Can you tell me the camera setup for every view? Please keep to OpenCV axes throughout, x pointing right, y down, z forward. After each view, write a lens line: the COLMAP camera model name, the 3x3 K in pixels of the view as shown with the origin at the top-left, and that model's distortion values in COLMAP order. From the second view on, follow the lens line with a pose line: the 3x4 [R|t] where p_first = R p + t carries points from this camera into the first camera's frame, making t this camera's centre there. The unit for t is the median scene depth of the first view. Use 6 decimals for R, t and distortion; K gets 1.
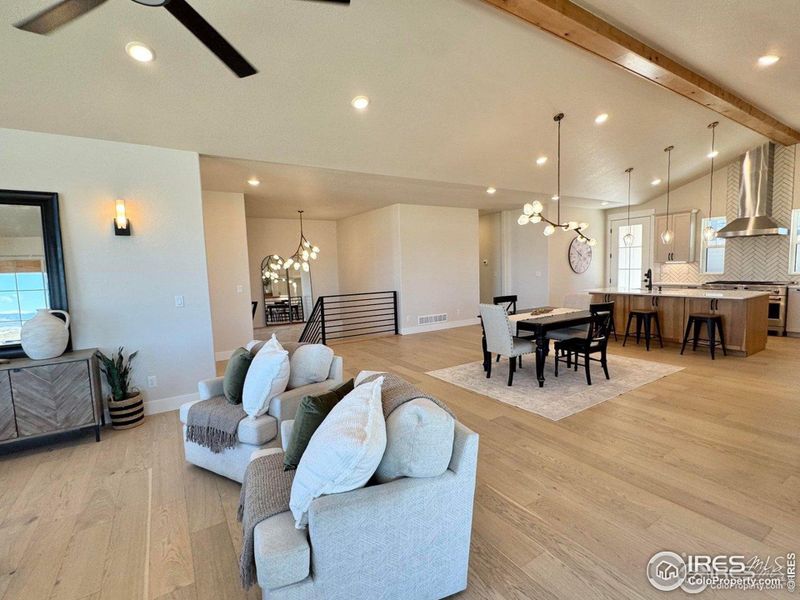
lens RADIAL K [[379.4, 0, 397.9], [0, 379.4, 299.2], [0, 0, 1]] dist [0.000189, 0.000016]
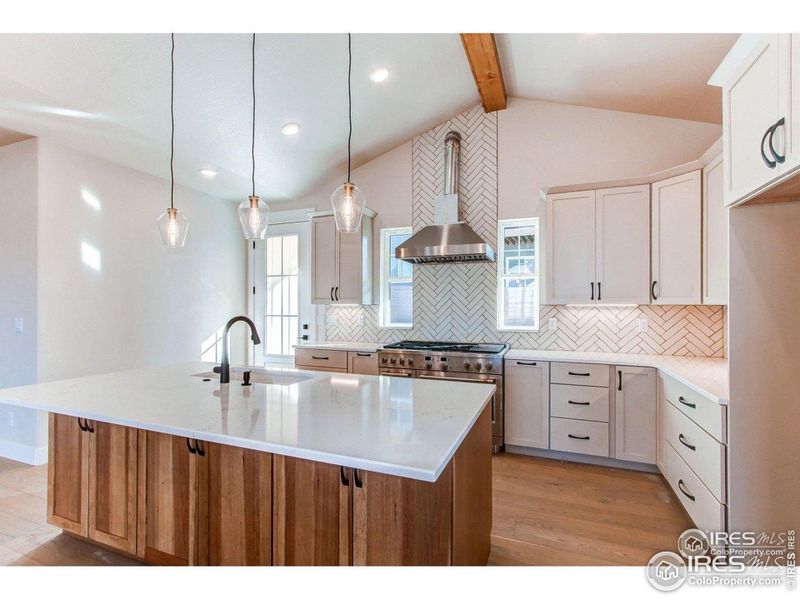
lens RADIAL K [[387.1, 0, 397.9], [0, 387.1, 307.4], [0, 0, 1]] dist [-0.000639, 0.000234]
pose [[0.805964, 0.030682, 0.591168, 0.539925], [0.025942, 0.995866, -0.087054, -0.050448], [-0.591395, 0.085498, 0.801836, 0.592290]]
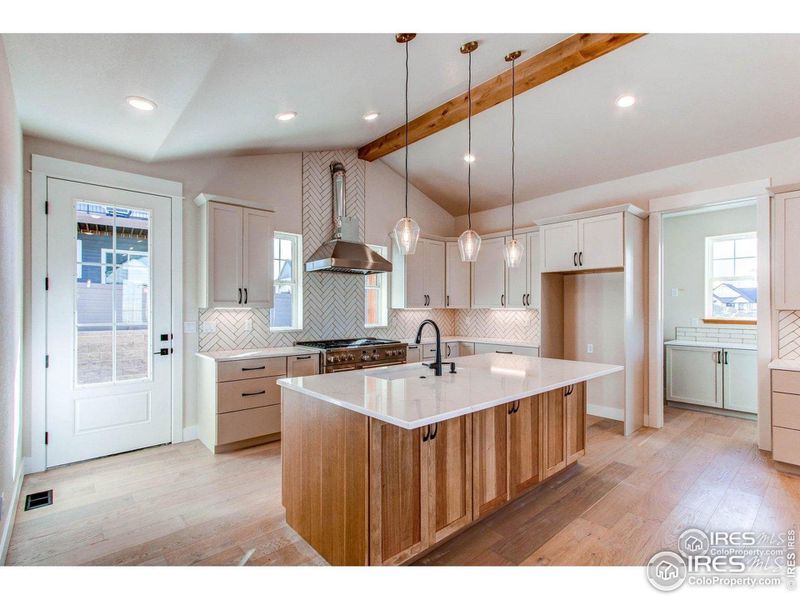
lens RADIAL K [[387.1, 0, 397.9], [0, 387.1, 307.4], [0, 0, 1]] dist [-0.000639, 0.000234]
pose [[-0.173346, 0.032704, 0.984318, 0.262212], [0.091460, 0.995664, -0.016975, -0.081784], [-0.980605, 0.087083, -0.175586, 1.009978]]
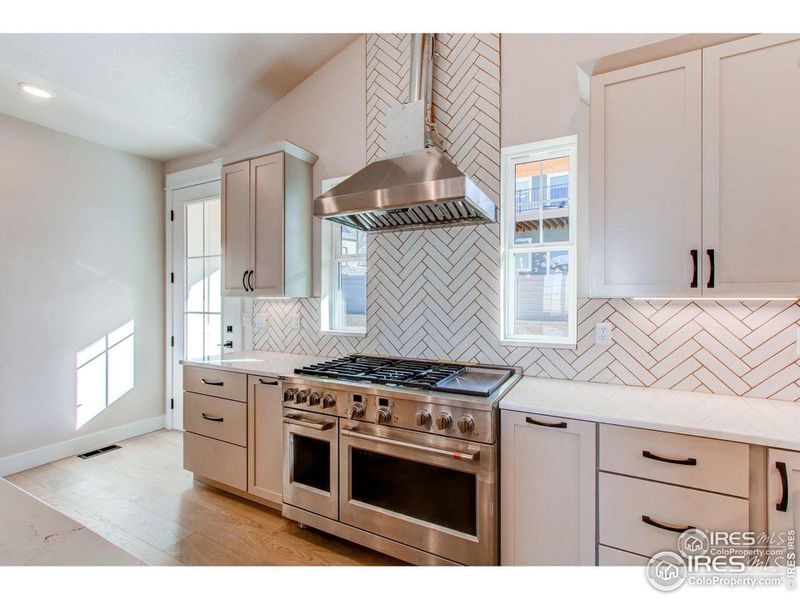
lens RADIAL K [[379.4, 0, 397.9], [0, 379.4, 299.2], [0, 0, 1]] dist [0.000189, 0.000016]
pose [[0.866501, 0.031100, 0.498206, 0.752589], [0.015767, 0.995854, -0.089587, -0.070843], [-0.498927, 0.085483, 0.862418, 0.725594]]
